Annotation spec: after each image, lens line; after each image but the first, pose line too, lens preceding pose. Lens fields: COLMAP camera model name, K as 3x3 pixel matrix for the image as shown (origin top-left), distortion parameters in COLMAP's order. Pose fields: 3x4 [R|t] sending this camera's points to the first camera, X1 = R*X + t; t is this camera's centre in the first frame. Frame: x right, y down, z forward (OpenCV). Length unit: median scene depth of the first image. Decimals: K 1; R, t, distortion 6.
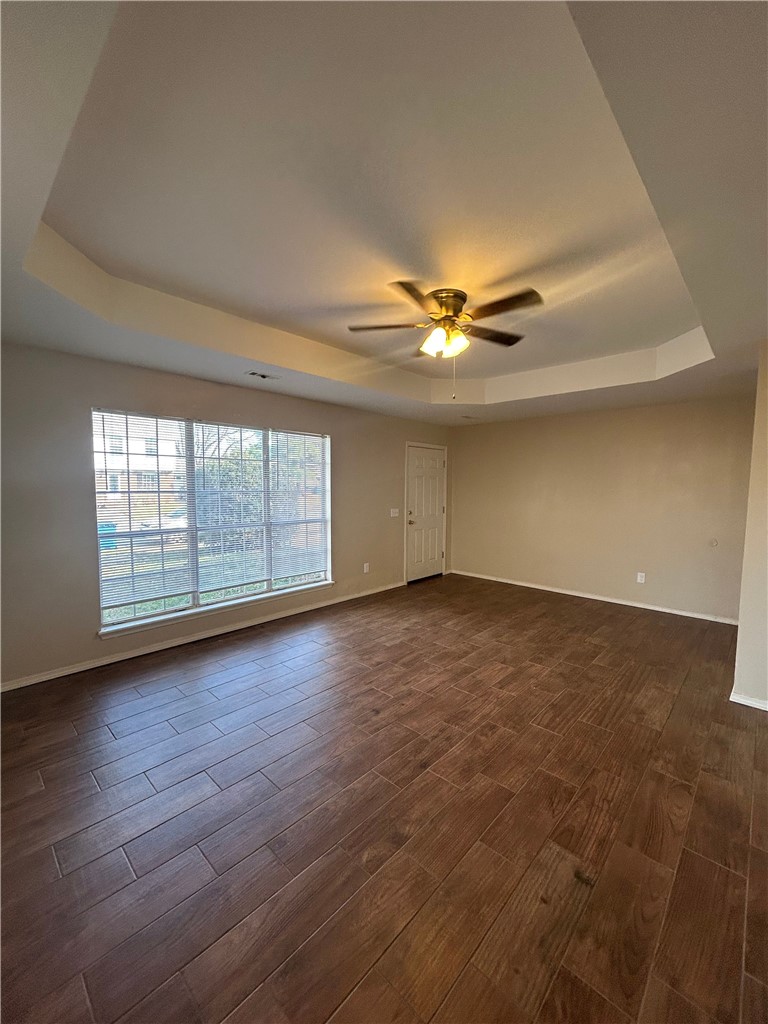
lens RADIAL K [[409.5, 0, 383.7], [0, 409.5, 512.2], [0, 0, 1]] dist [0.000703, 0.000231]
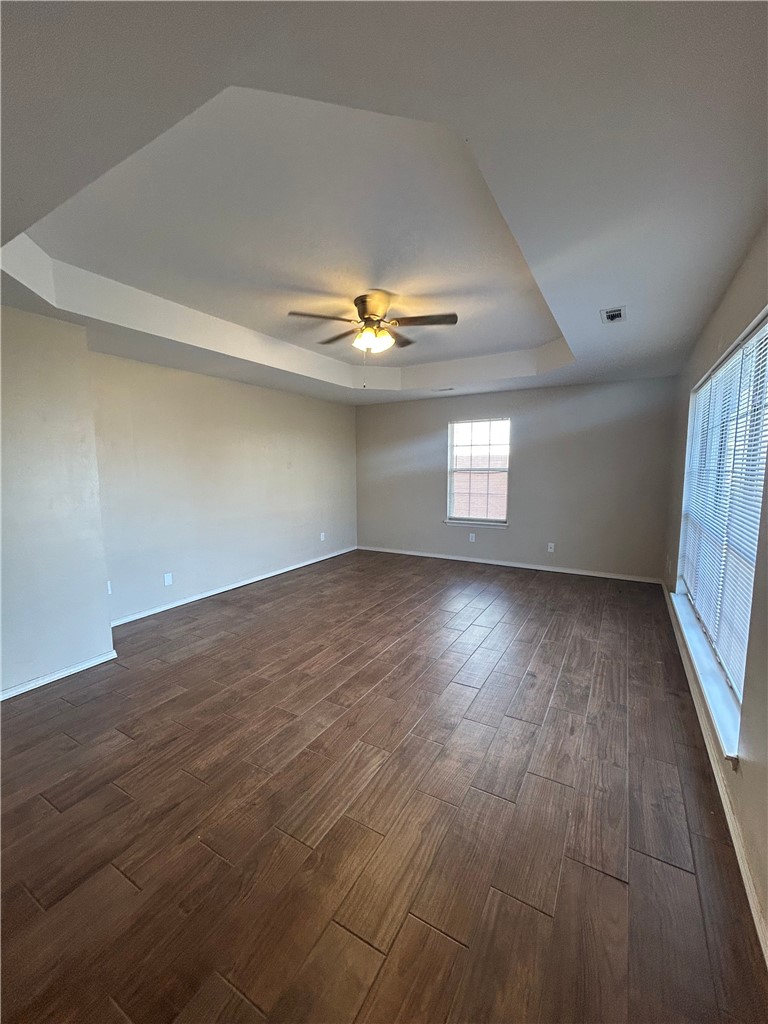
lens RADIAL K [[409.5, 0, 386.7], [0, 409.5, 510.3], [0, 0, 1]] dist [0.000703, 0.000231]
pose [[-0.973681, 0.020264, -0.227011, 0.327020], [-0.020622, 0.984121, 0.176298, -0.118722], [0.226979, 0.176339, -0.957802, 1.857390]]
